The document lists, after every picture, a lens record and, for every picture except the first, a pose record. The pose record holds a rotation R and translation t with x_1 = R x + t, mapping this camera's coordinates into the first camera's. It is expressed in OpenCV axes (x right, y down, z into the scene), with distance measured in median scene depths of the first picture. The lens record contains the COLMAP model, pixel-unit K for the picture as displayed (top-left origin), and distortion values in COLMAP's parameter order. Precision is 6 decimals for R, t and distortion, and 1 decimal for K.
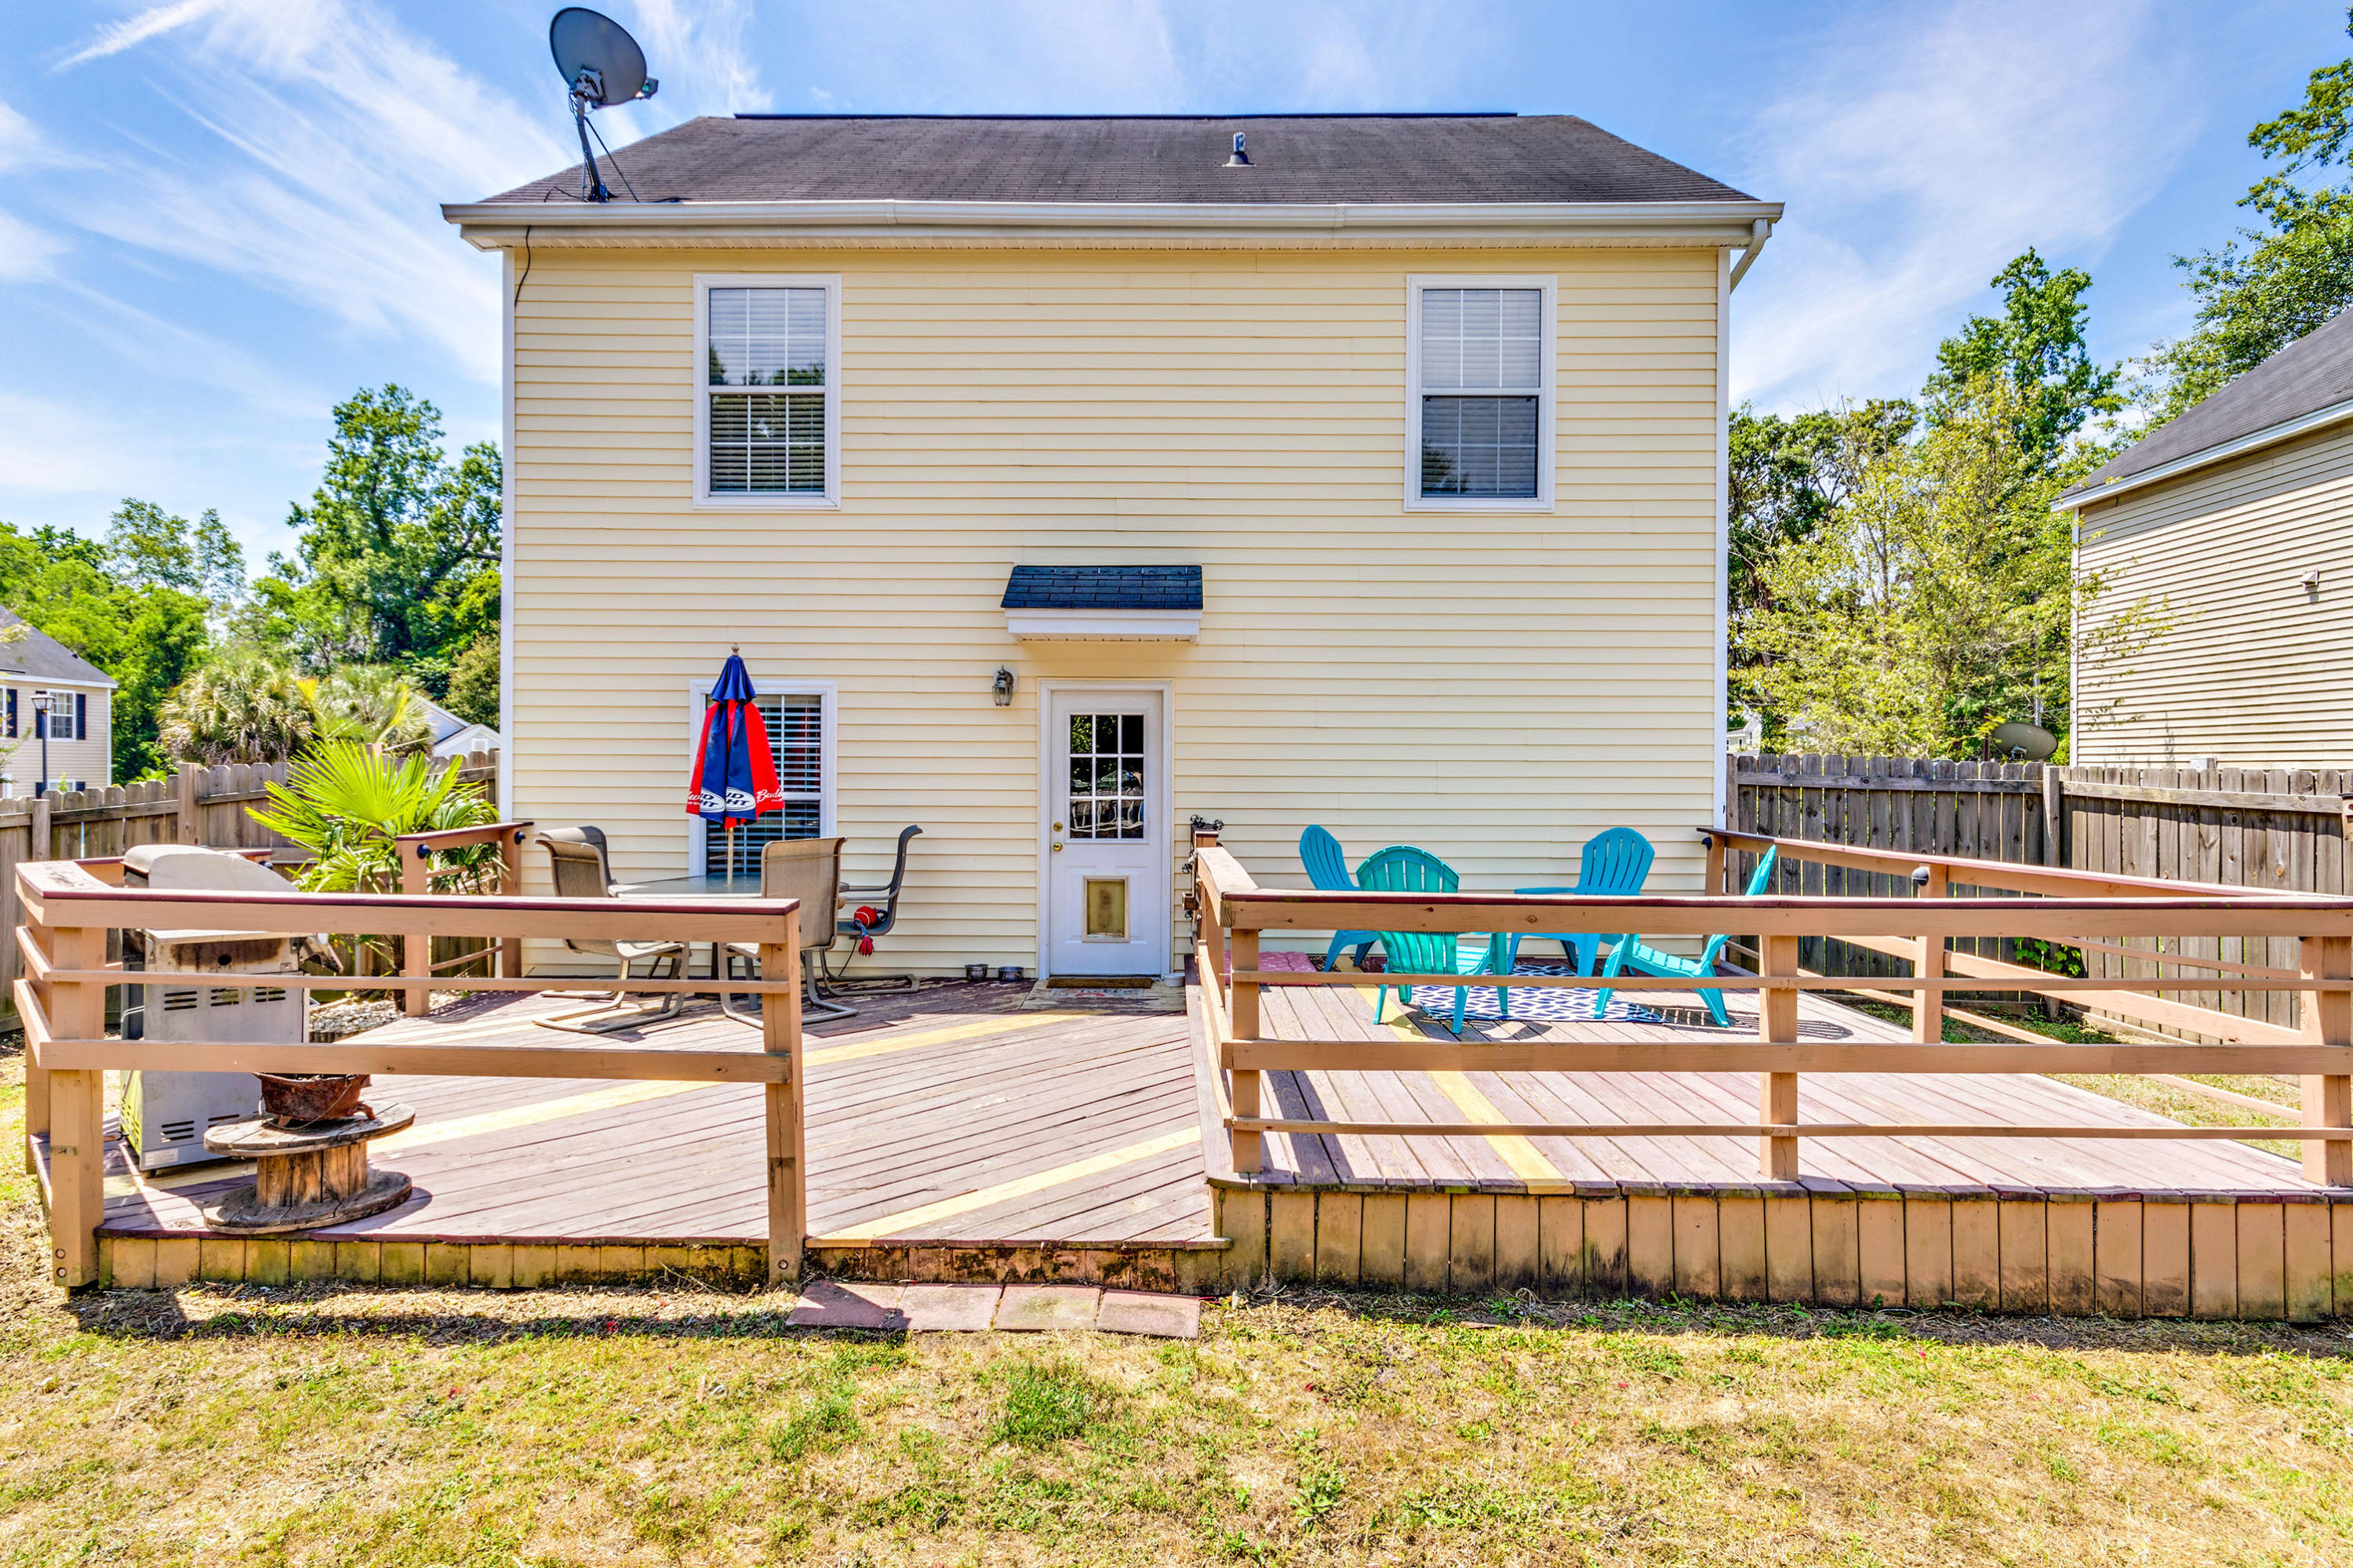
lens RADIAL K [[1220.1, 0, 1161.5], [0, 1220.1, 779.0], [0, 0, 1]] dist [0.010299, -0.002587]
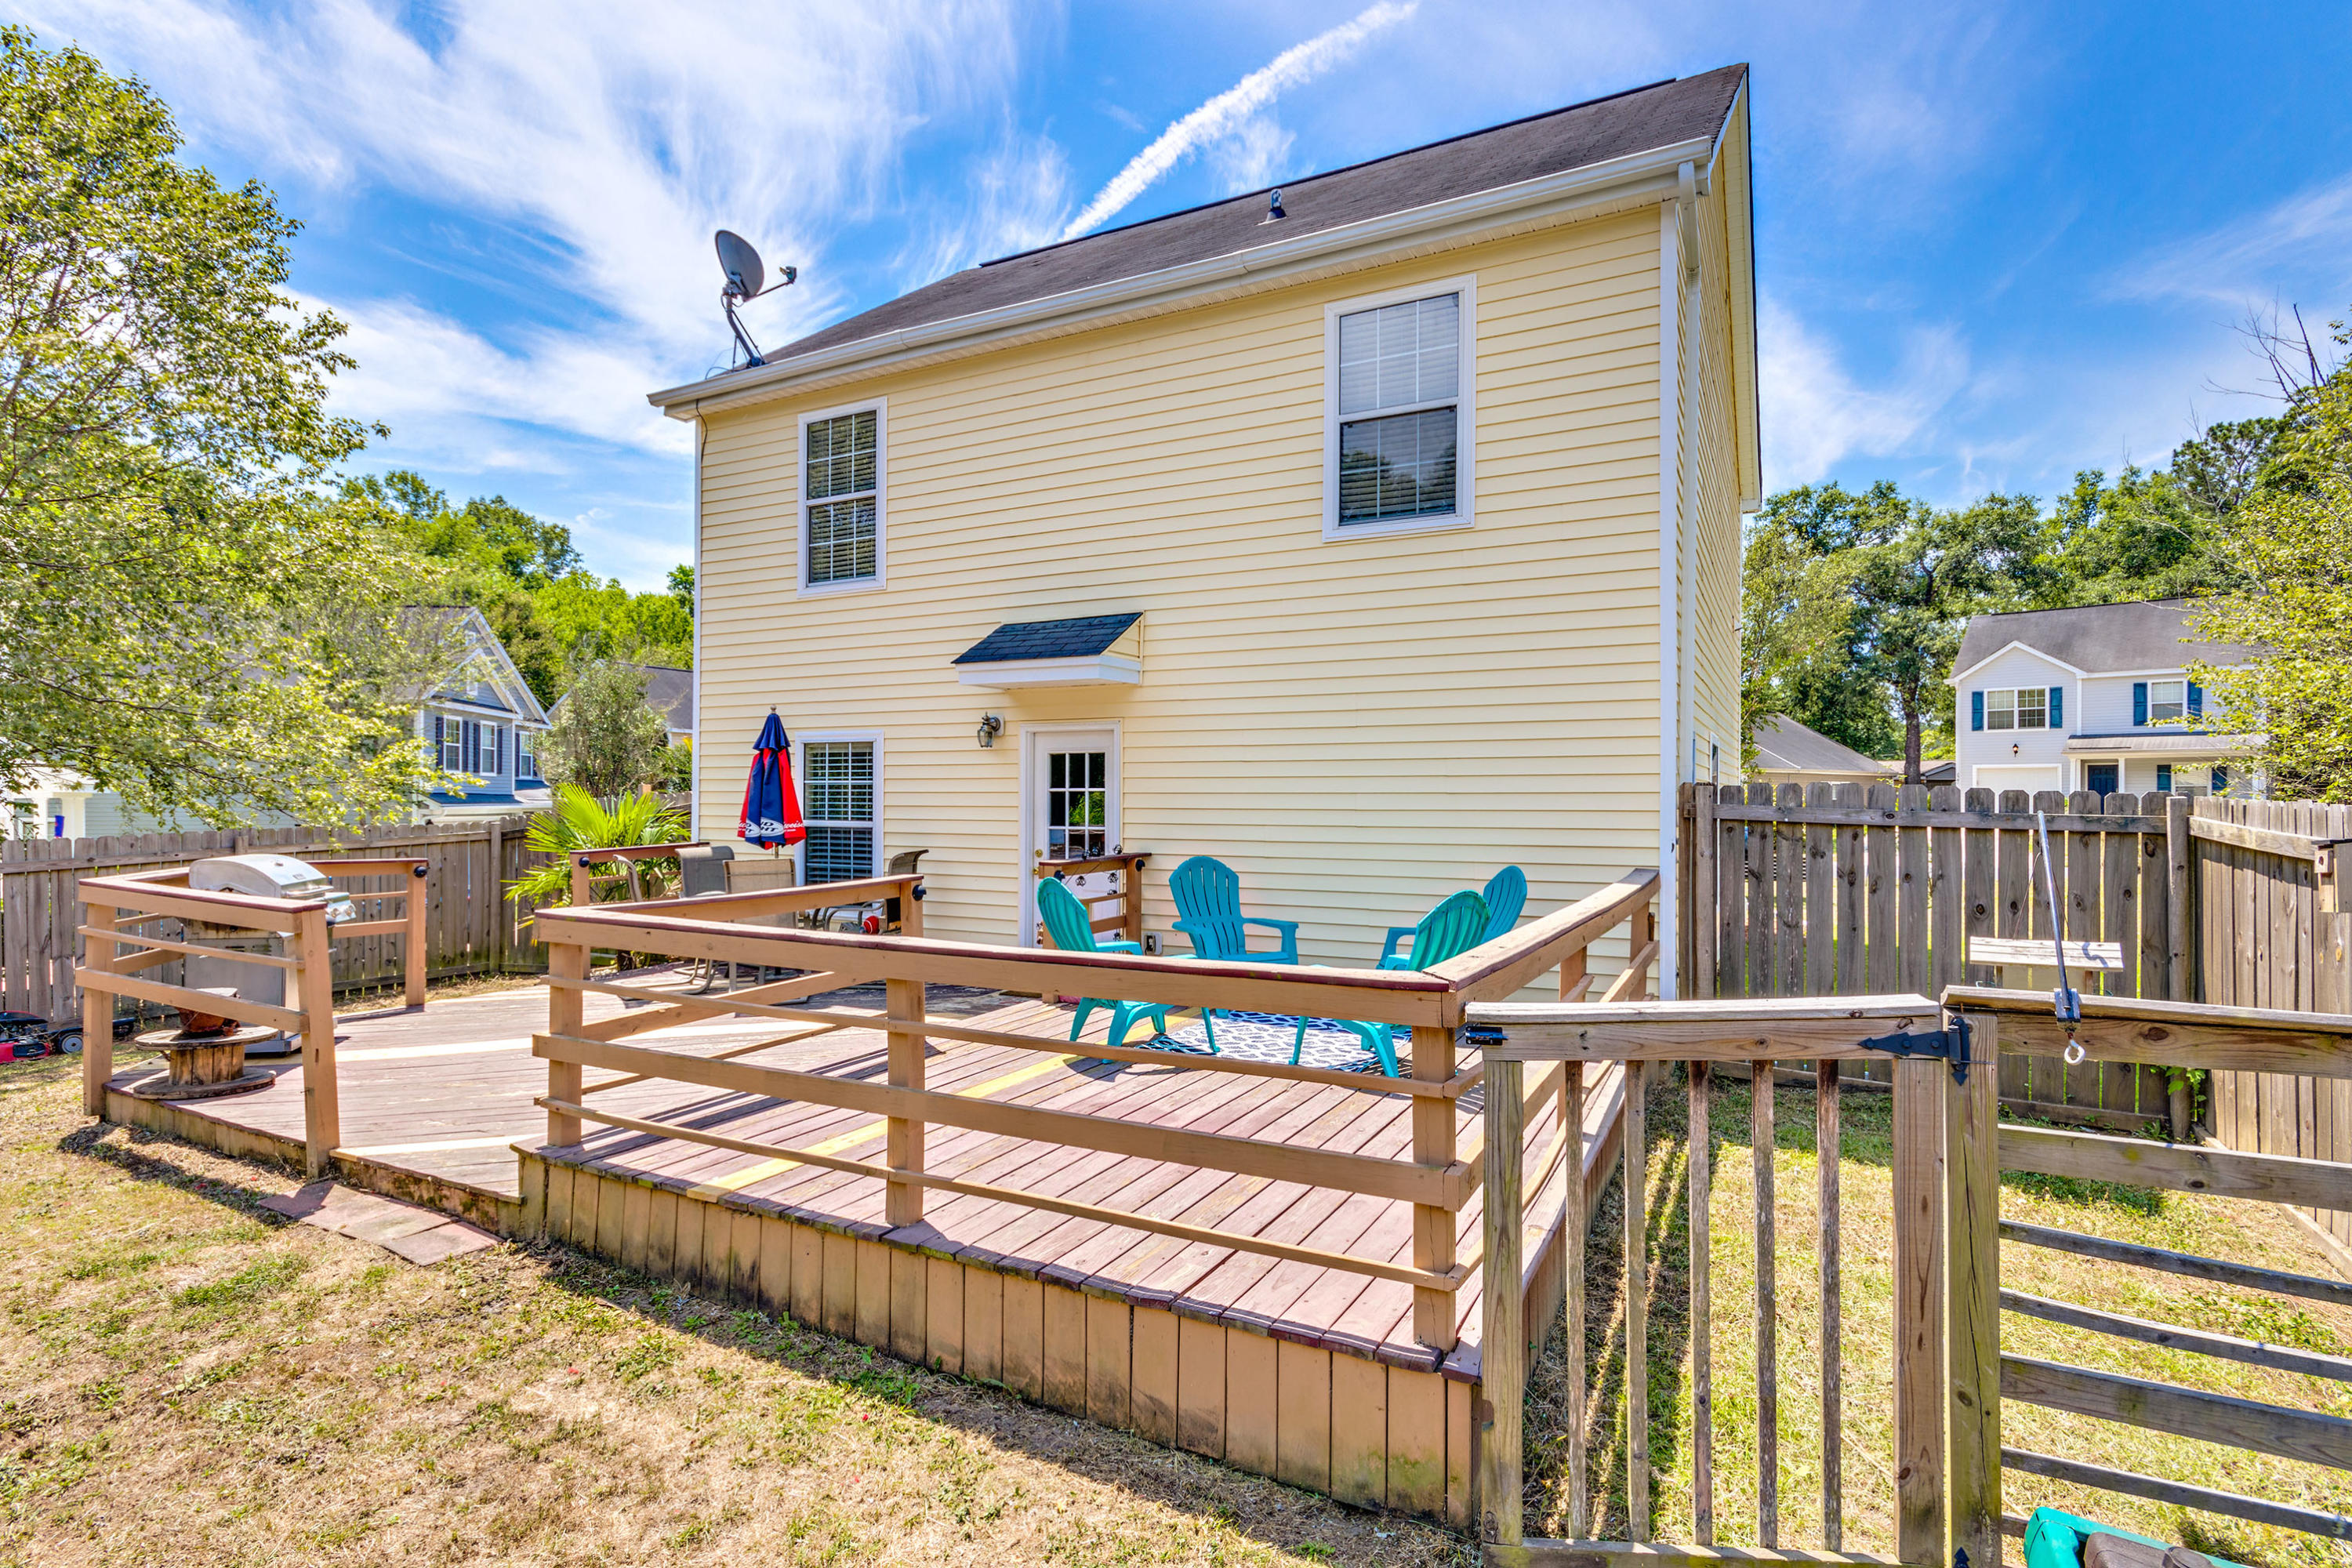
lens RADIAL K [[1132.3, 0, 1183.1], [0, 1132.3, 798.7], [0, 0, 1]] dist [0.000612, -0.000441]
pose [[0.893820, -0.002540, -0.448418, 0.568244], [0.000535, 0.999989, -0.004599, -0.007181], [0.448425, 0.003871, 0.893812, 0.141064]]
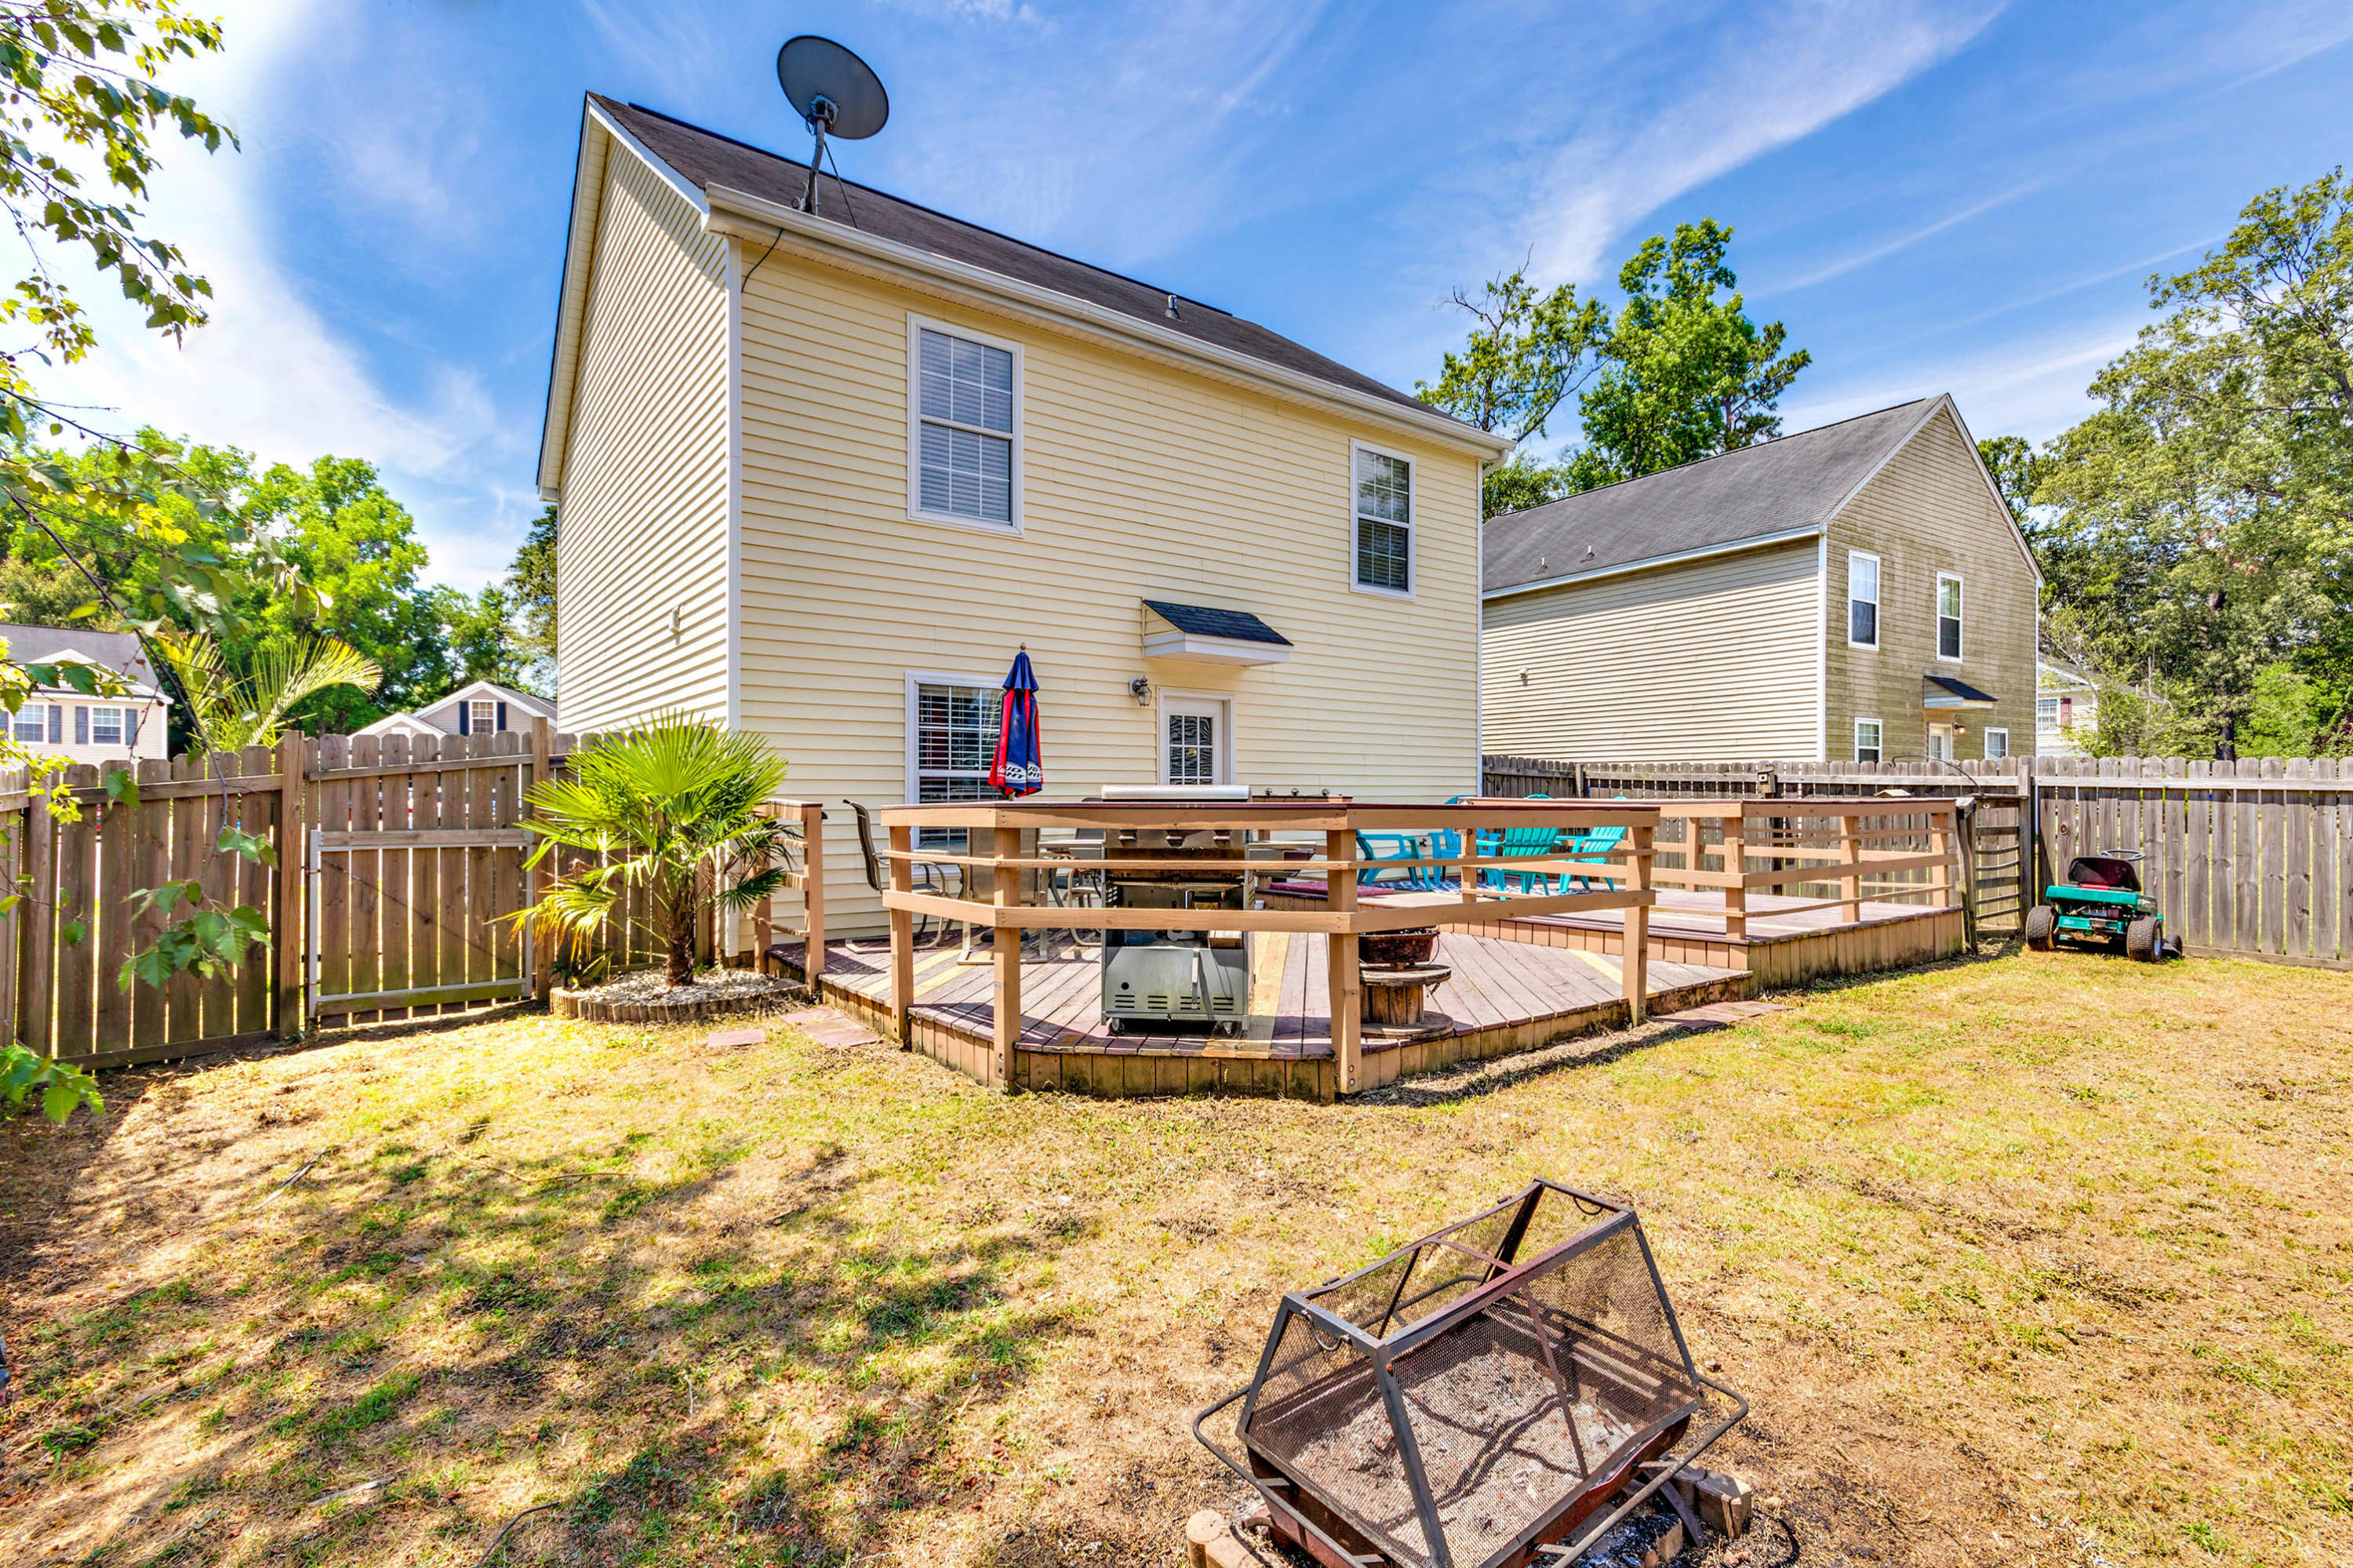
lens RADIAL K [[1083.5, 0, 1189.8], [0, 1083.5, 779.1], [0, 0, 1]] dist [0.014722, 0.000167]
pose [[0.788538, 0.002455, 0.614981, -0.892722], [-0.001865, 0.999997, -0.001602, 0.022664], [-0.614983, 0.000116, 0.788540, 0.053909]]
